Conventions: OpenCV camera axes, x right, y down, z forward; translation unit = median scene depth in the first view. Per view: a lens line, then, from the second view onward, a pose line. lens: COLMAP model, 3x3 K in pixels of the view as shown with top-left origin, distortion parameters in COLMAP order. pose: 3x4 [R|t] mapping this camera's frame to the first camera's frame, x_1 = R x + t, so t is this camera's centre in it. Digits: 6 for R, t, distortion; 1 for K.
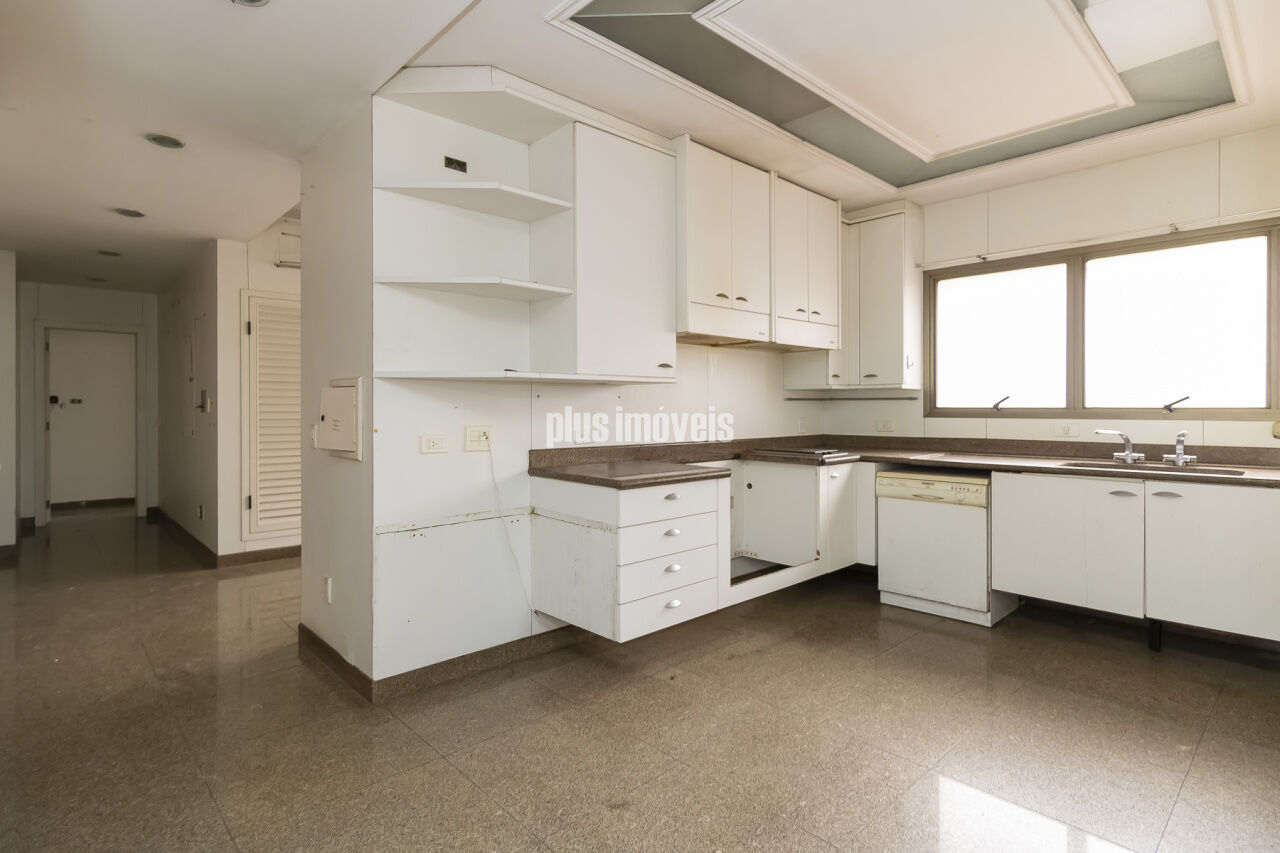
lens RADIAL K [[629.2, 0, 653.2], [0, 629.2, 415.2], [0, 0, 1]] dist [0.010704, 0.000392]
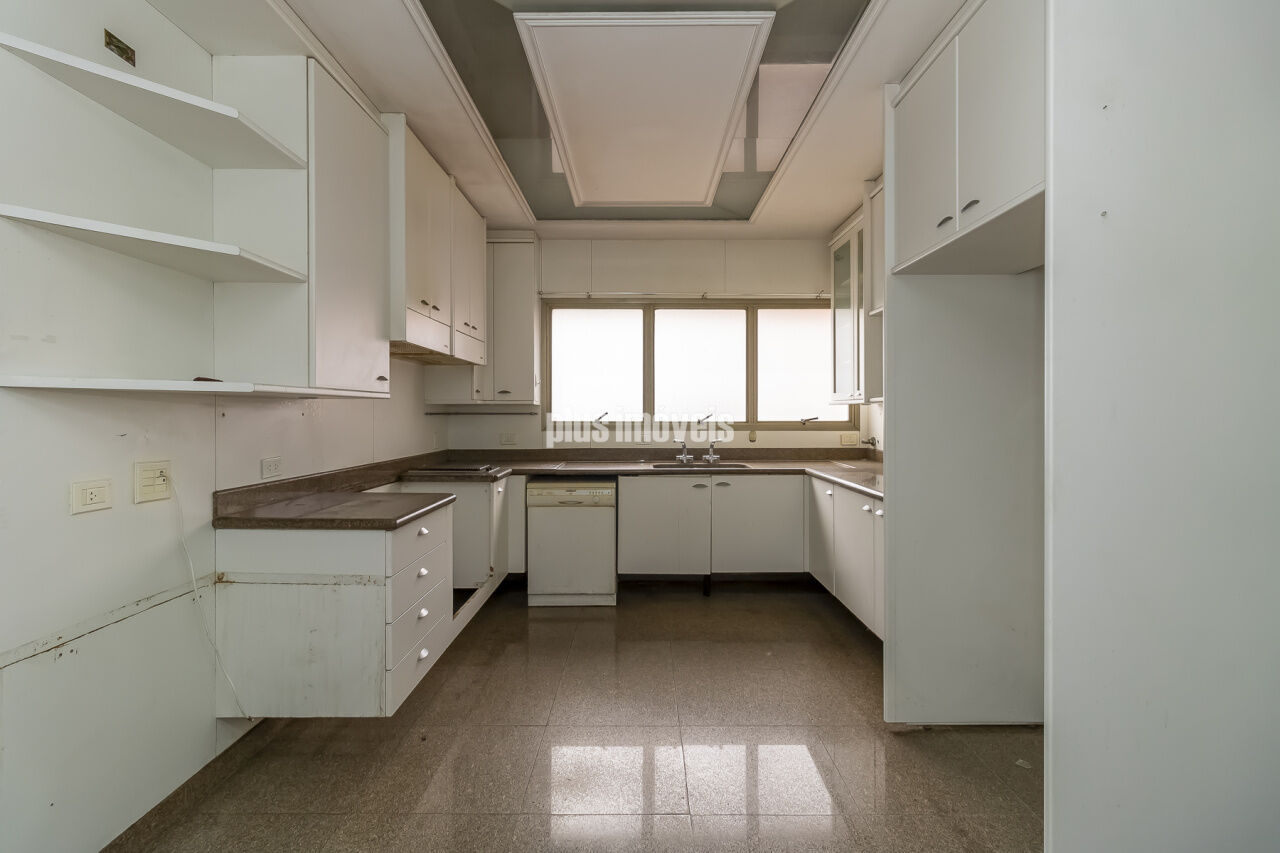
lens RADIAL K [[629.2, 0, 648.6], [0, 629.2, 423.7], [0, 0, 1]] dist [0.010704, 0.000392]
pose [[0.687260, -0.007810, 0.726370, -0.290608], [0.004770, 0.999969, 0.006238, -0.017846], [-0.726396, -0.000822, 0.687276, 0.129164]]
